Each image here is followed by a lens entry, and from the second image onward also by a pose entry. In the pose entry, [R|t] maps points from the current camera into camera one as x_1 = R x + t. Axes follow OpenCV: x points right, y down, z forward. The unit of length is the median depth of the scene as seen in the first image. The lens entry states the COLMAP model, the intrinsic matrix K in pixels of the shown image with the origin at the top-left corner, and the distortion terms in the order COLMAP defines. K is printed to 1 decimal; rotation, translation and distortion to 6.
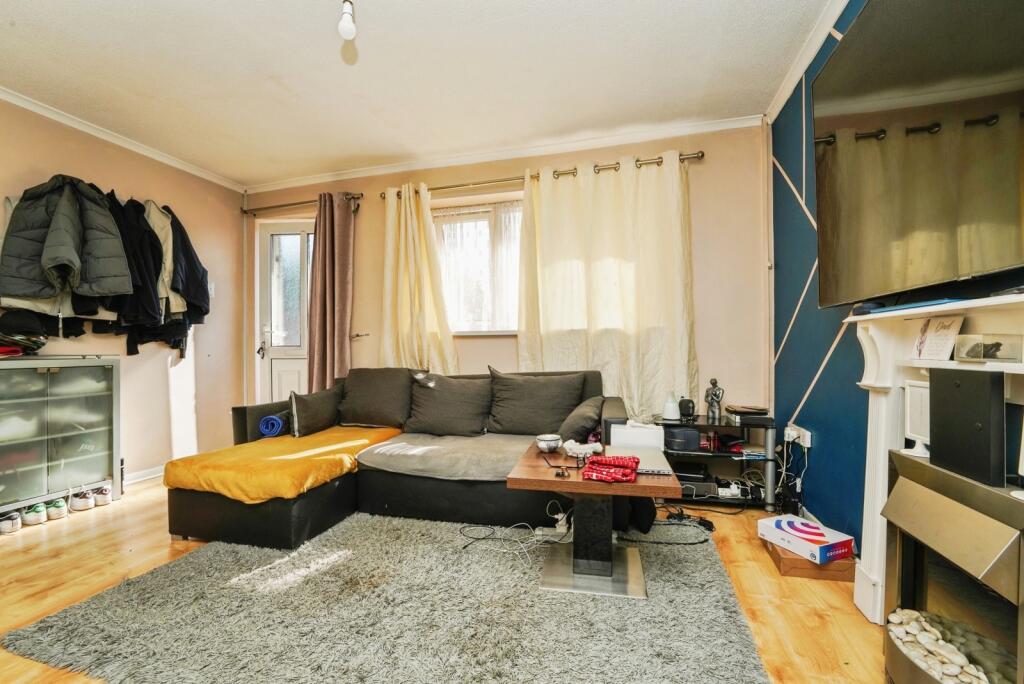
lens RADIAL K [[451.7, 0, 536.8], [0, 451.7, 340.2], [0, 0, 1]] dist [-0.031364, 0.004931]
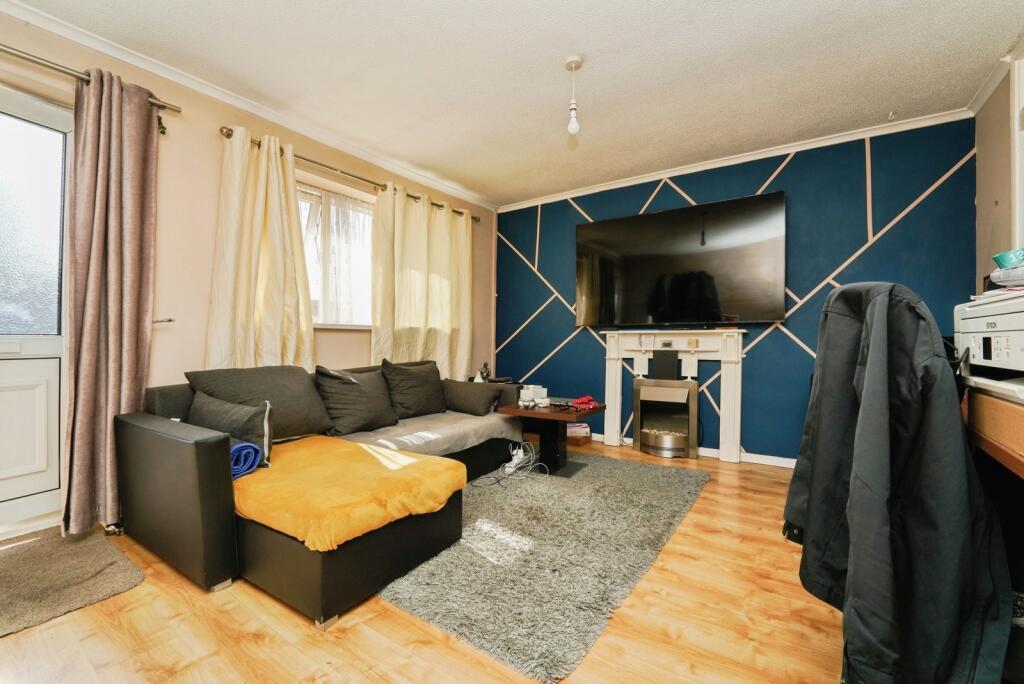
lens RADIAL K [[451.7, 0, 496.9], [0, 451.7, 339.7], [0, 0, 1]] dist [-0.031364, 0.004931]
pose [[0.317409, 0.014660, 0.948176, -1.217310], [-0.017517, 0.999801, -0.009594, 0.020274], [-0.948127, -0.013564, 0.317602, 0.487129]]
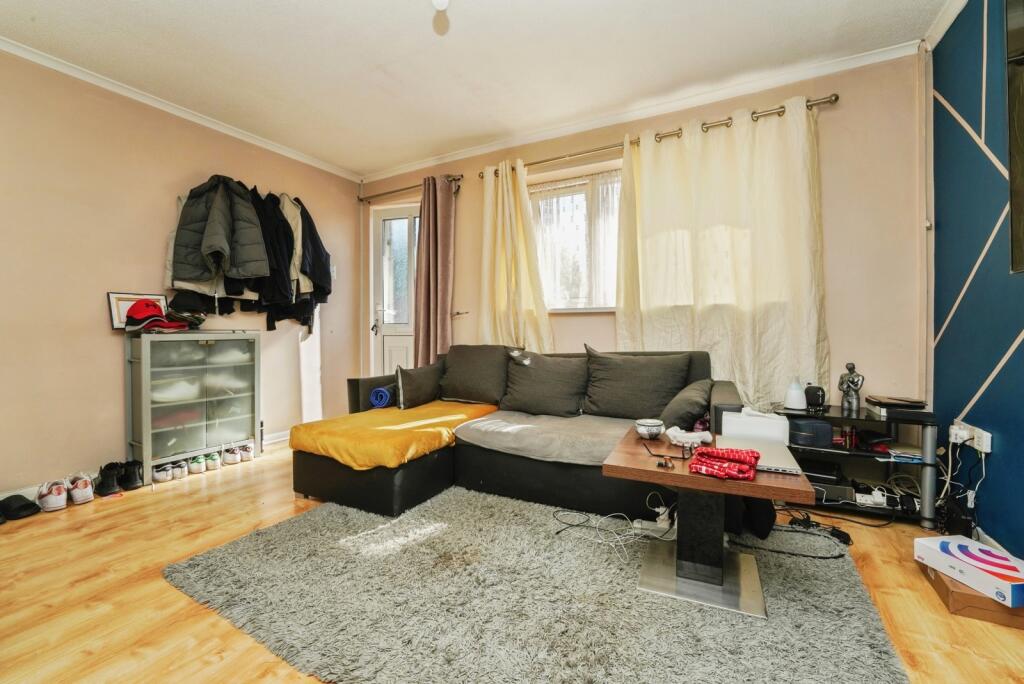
lens RADIAL K [[451.7, 0, 527.5], [0, 451.7, 322.7], [0, 0, 1]] dist [-0.031364, 0.004931]
pose [[0.972011, 0.004107, -0.234900, -0.000325], [-0.002736, 0.999977, 0.006161, 0.006876], [0.234920, -0.005346, 0.972000, 0.047182]]
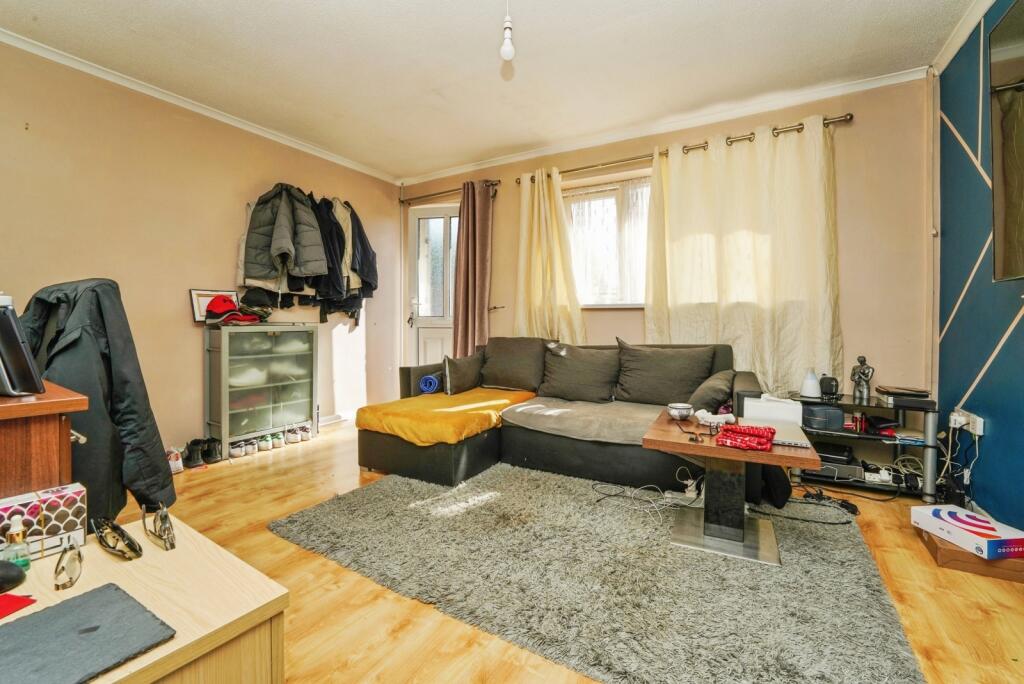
lens RADIAL K [[451.7, 0, 522.6], [0, 451.7, 317.9], [0, 0, 1]] dist [-0.031364, 0.004931]
pose [[0.960045, 0.009870, -0.279670, -0.027924], [-0.005890, 0.999869, 0.015070, -0.003774], [0.279782, -0.012821, 0.959978, -0.088590]]
